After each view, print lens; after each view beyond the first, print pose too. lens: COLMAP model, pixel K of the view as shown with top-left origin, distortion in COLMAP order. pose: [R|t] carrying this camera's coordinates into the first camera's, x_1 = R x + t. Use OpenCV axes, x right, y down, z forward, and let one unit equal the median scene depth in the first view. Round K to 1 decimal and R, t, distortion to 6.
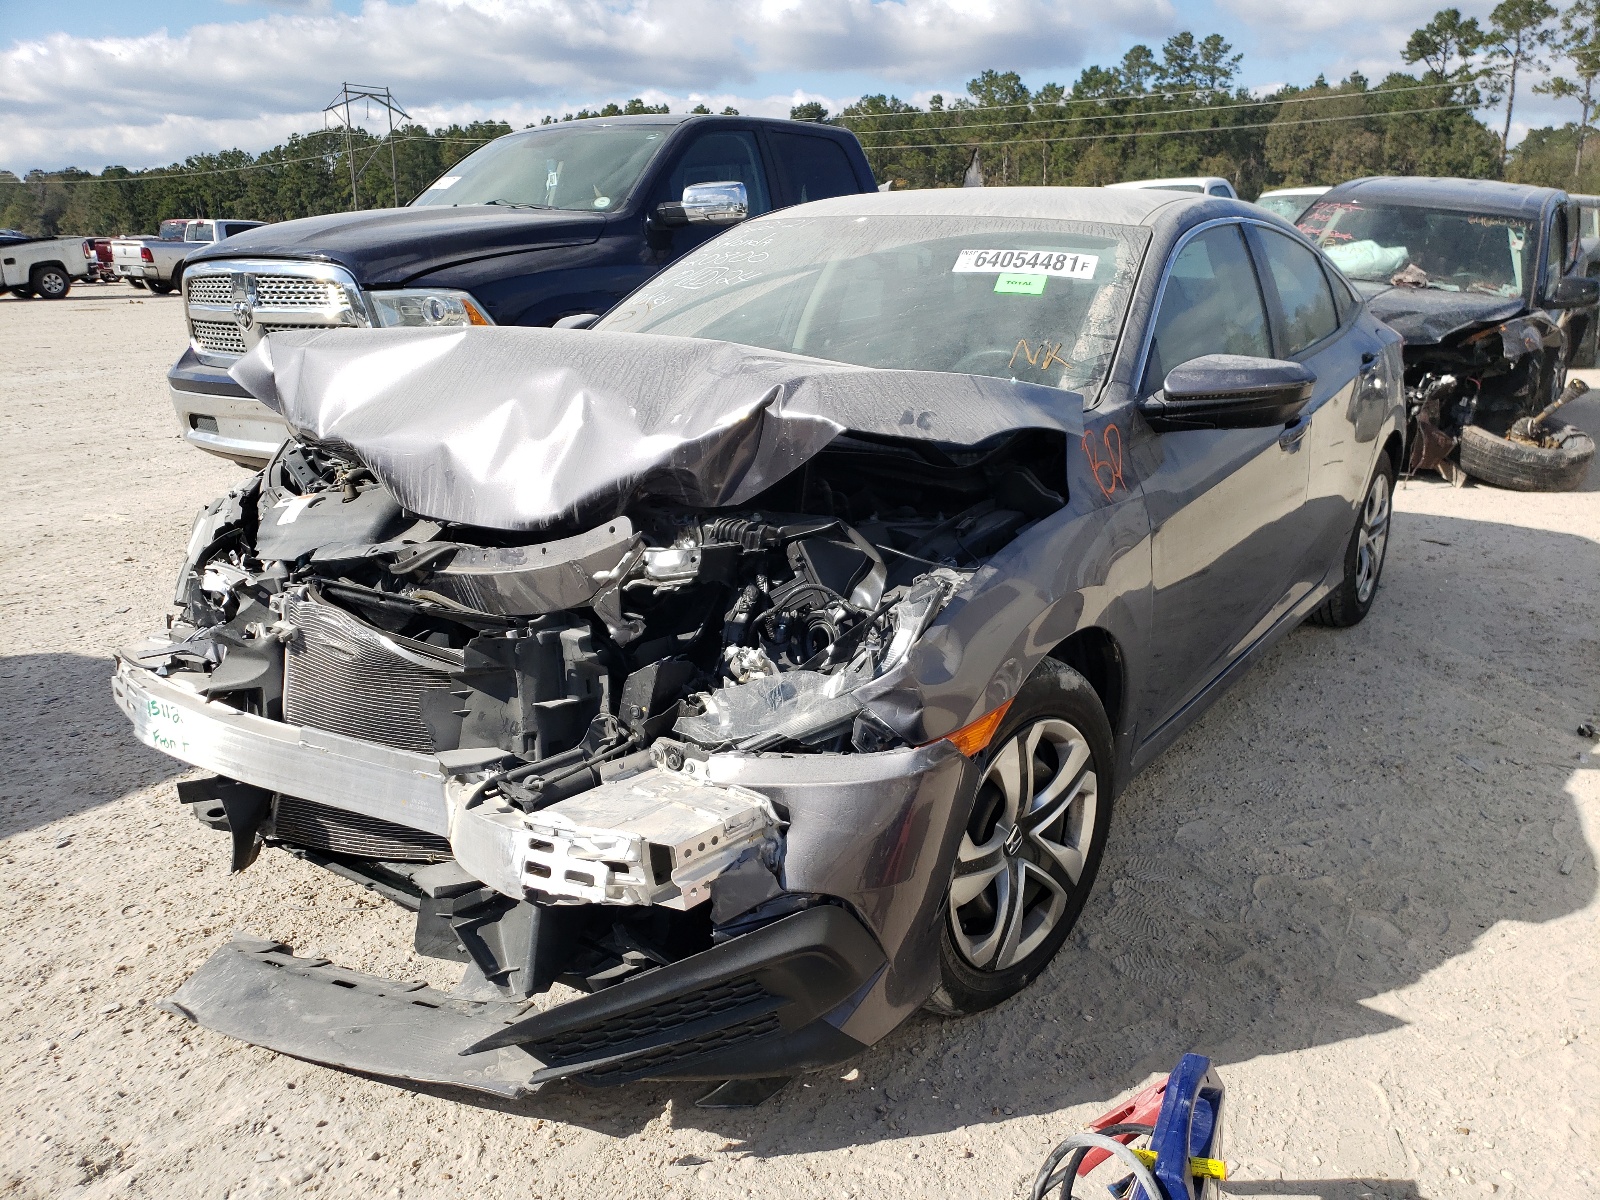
lens RADIAL K [[1243.8, 0, 800.0], [0, 1243.8, 600.0], [0, 0, 1]] dist [0.003395, 0.008905]
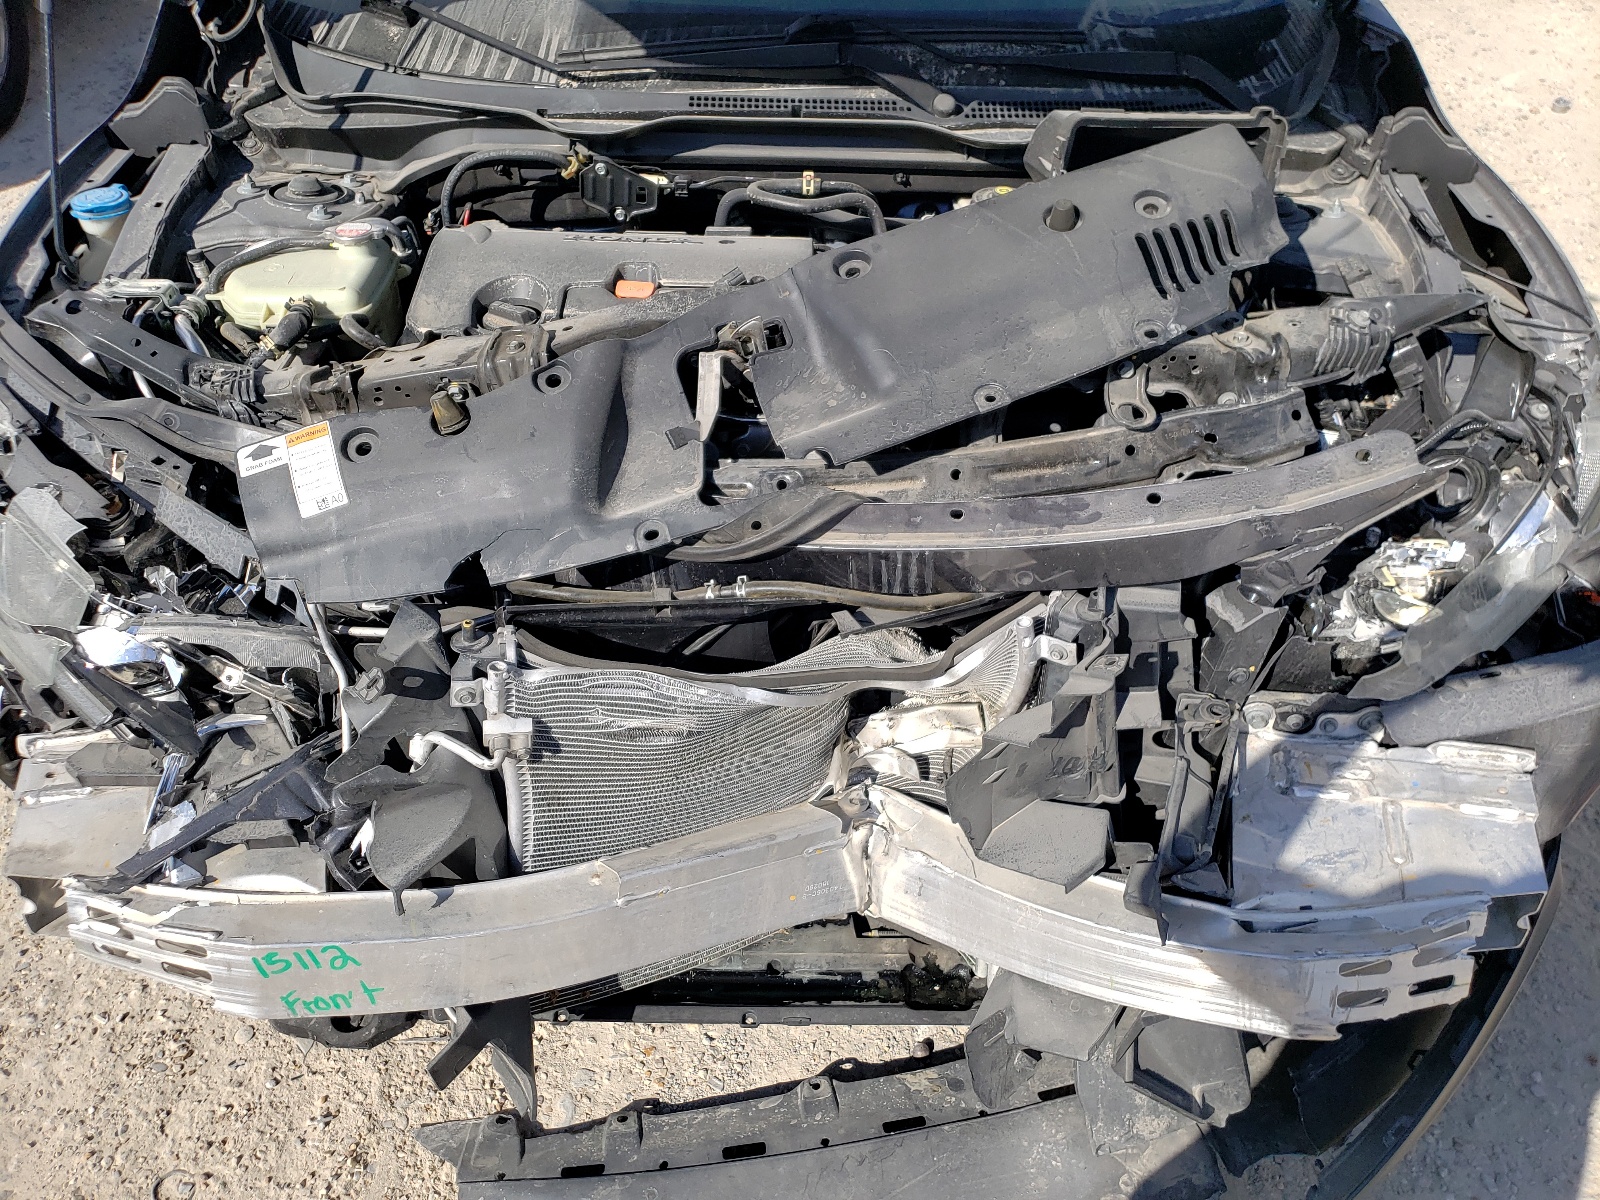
lens RADIAL K [[1250.6, 0, 836.9], [0, 1250.6, 603.3], [0, 0, 1]] dist [0.012275, -0.009721]
pose [[0.835998, -0.351768, 0.421150, -0.508262], [0.137635, 0.877382, 0.459628, -0.245899], [-0.531192, -0.326283, 0.781905, 0.561145]]
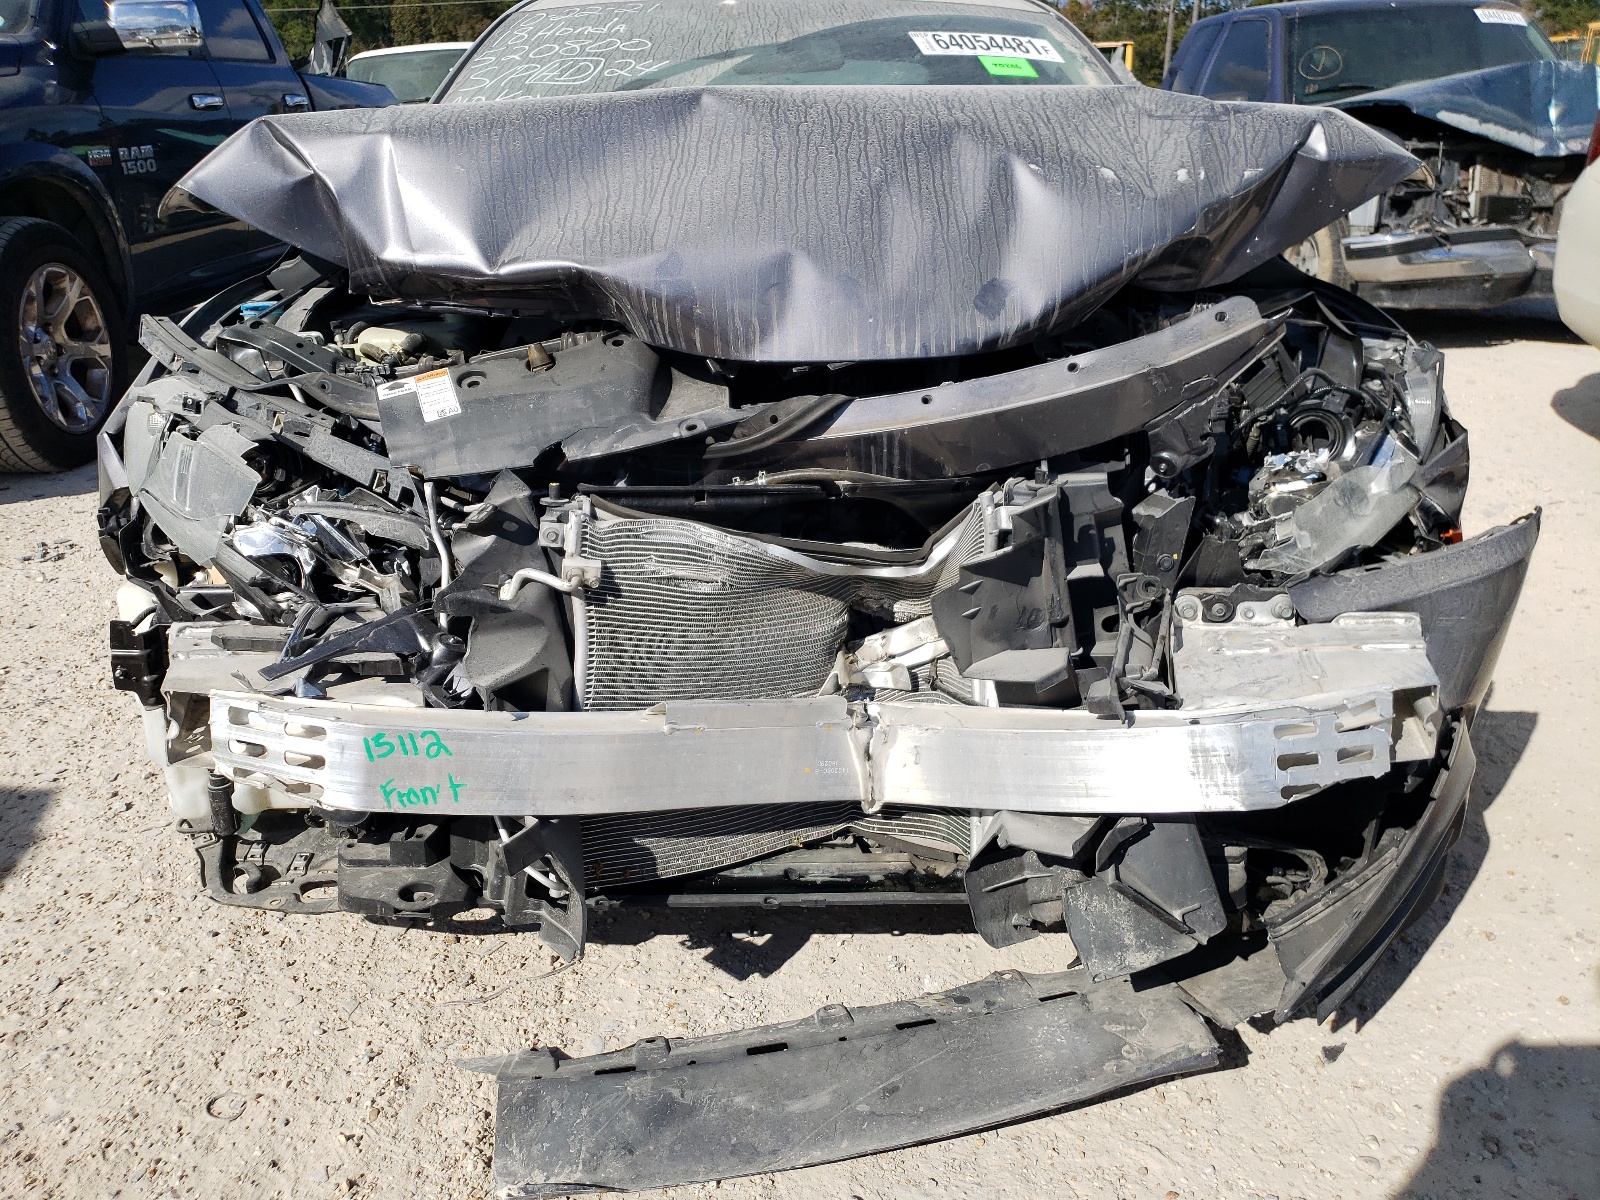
lens RADIAL K [[1243.8, 0, 800.0], [0, 1243.8, 600.0], [0, 0, 1]] dist [0.003395, 0.008905]
pose [[0.828473, -0.213909, 0.517567, -0.667490], [0.168599, 0.976570, 0.133736, -0.027603], [-0.534048, -0.023535, 0.845126, 0.413202]]
